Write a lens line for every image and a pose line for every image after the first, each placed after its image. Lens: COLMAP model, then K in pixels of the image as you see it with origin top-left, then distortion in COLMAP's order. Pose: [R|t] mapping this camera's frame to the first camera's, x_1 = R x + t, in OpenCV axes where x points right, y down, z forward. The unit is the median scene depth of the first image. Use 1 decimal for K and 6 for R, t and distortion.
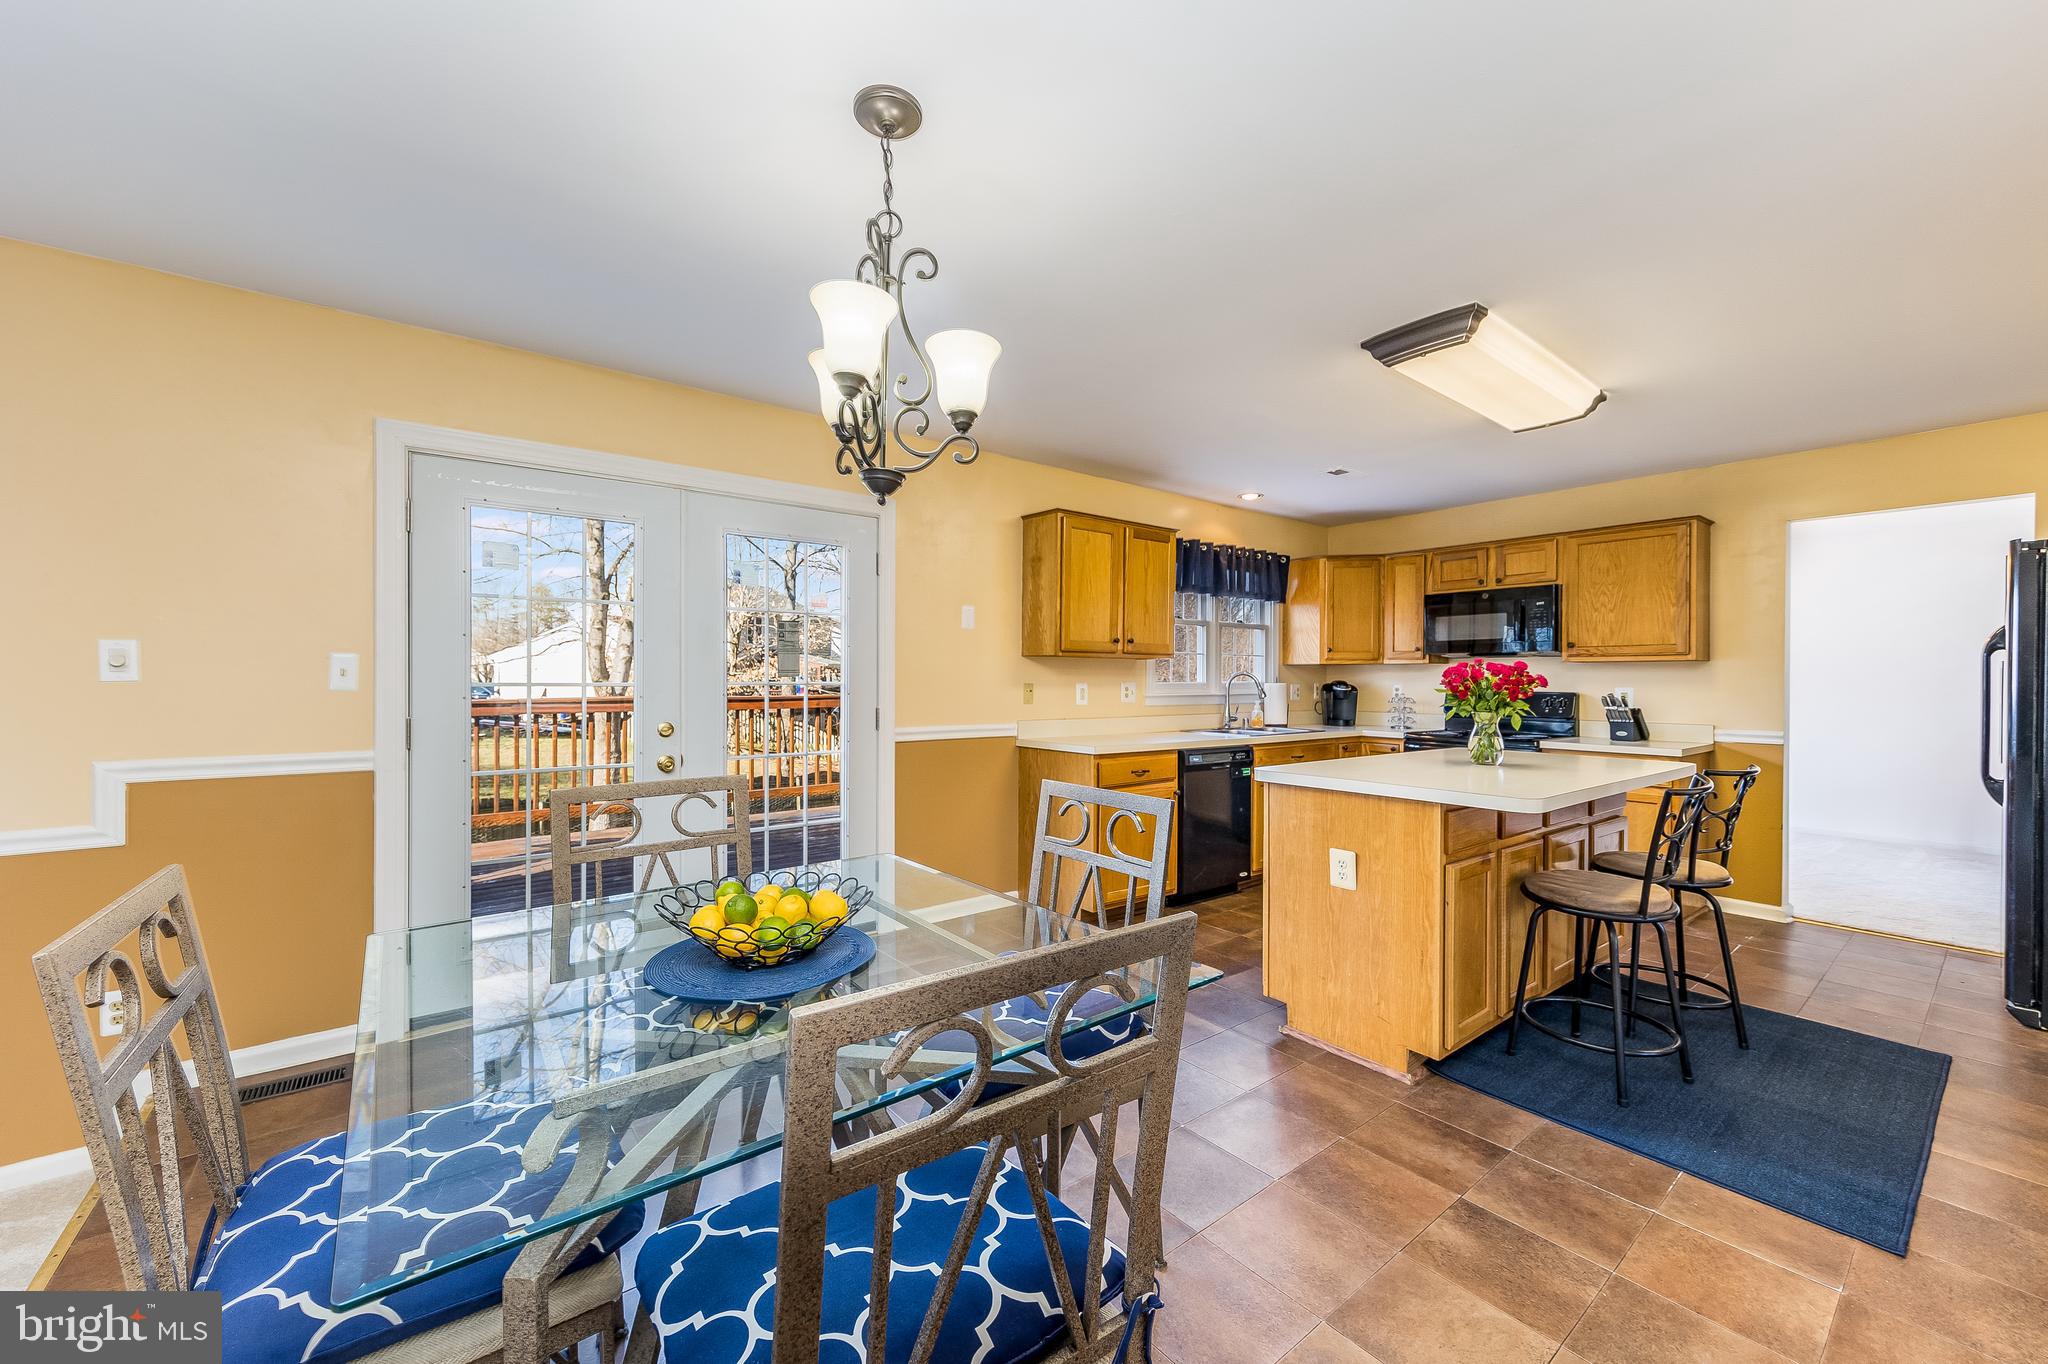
lens RADIAL K [[794.1, 0, 1008.4], [0, 794.1, 681.6], [0, 0, 1]] dist [-0.001410, -0.000647]
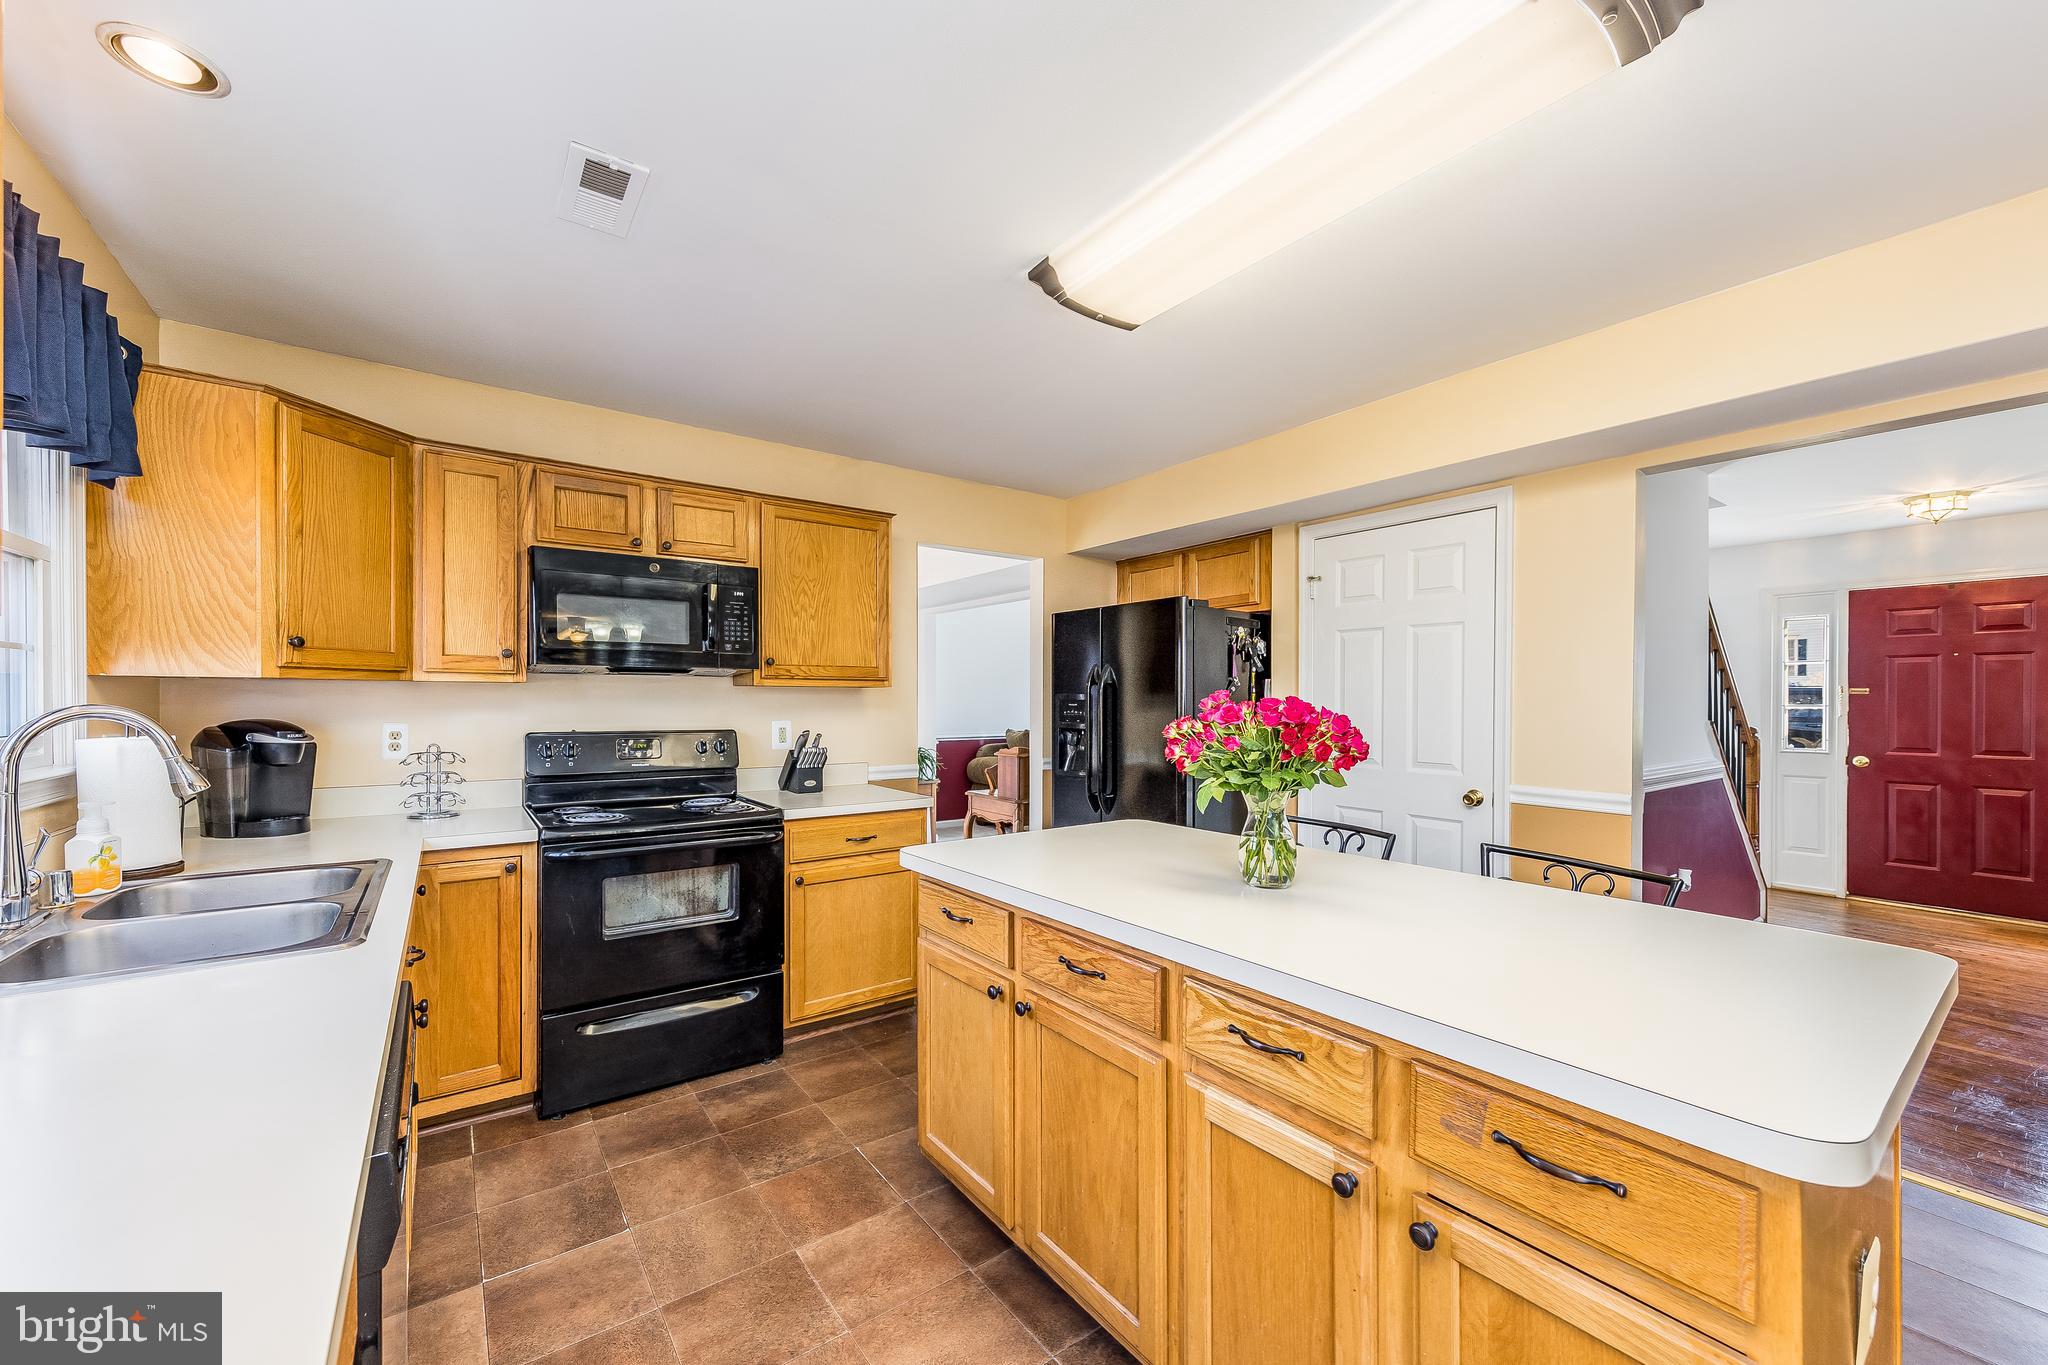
lens RADIAL K [[793.5, 0, 1020.4], [0, 793.5, 699.9], [0, 0, 1]] dist [-0.000057, -0.000242]
pose [[0.021260, -0.004724, 0.999763, 0.036007], [-0.000255, 0.999989, 0.004731, -0.016067], [-0.999774, -0.000355, 0.021259, 0.750068]]
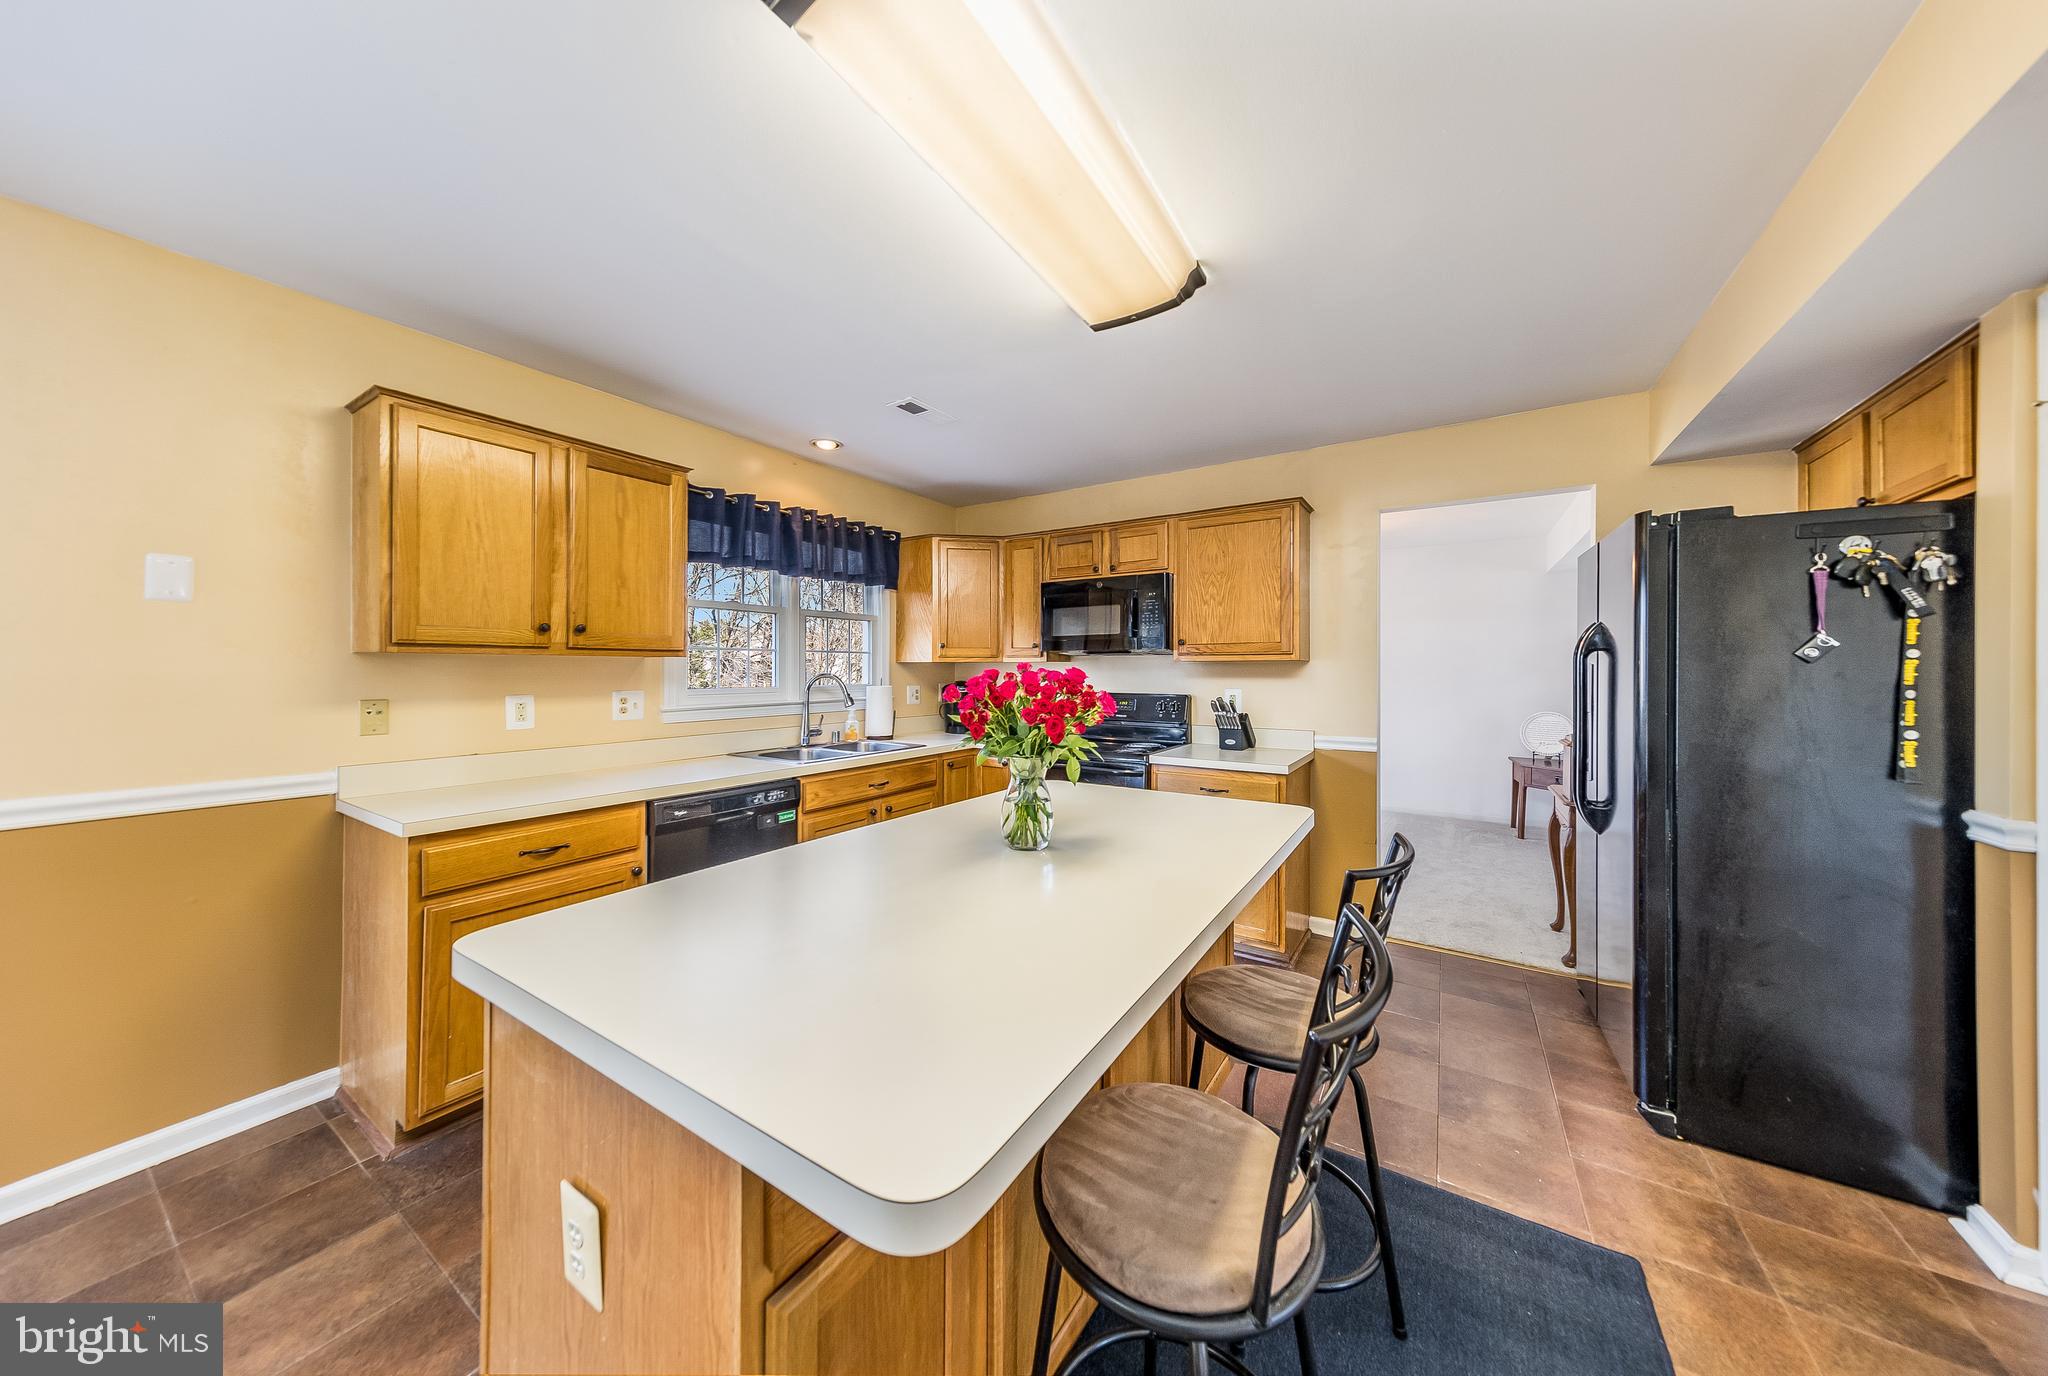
lens RADIAL K [[666.5, 0, 1016.9], [0, 666.5, 672.1], [0, 0, 1]] dist [0.004934, -0.000397]
pose [[0.942389, -0.005247, 0.334478, 0.281828], [0.004780, 0.999986, 0.002222, -0.015083], [-0.334485, -0.000495, 0.942401, 0.354409]]
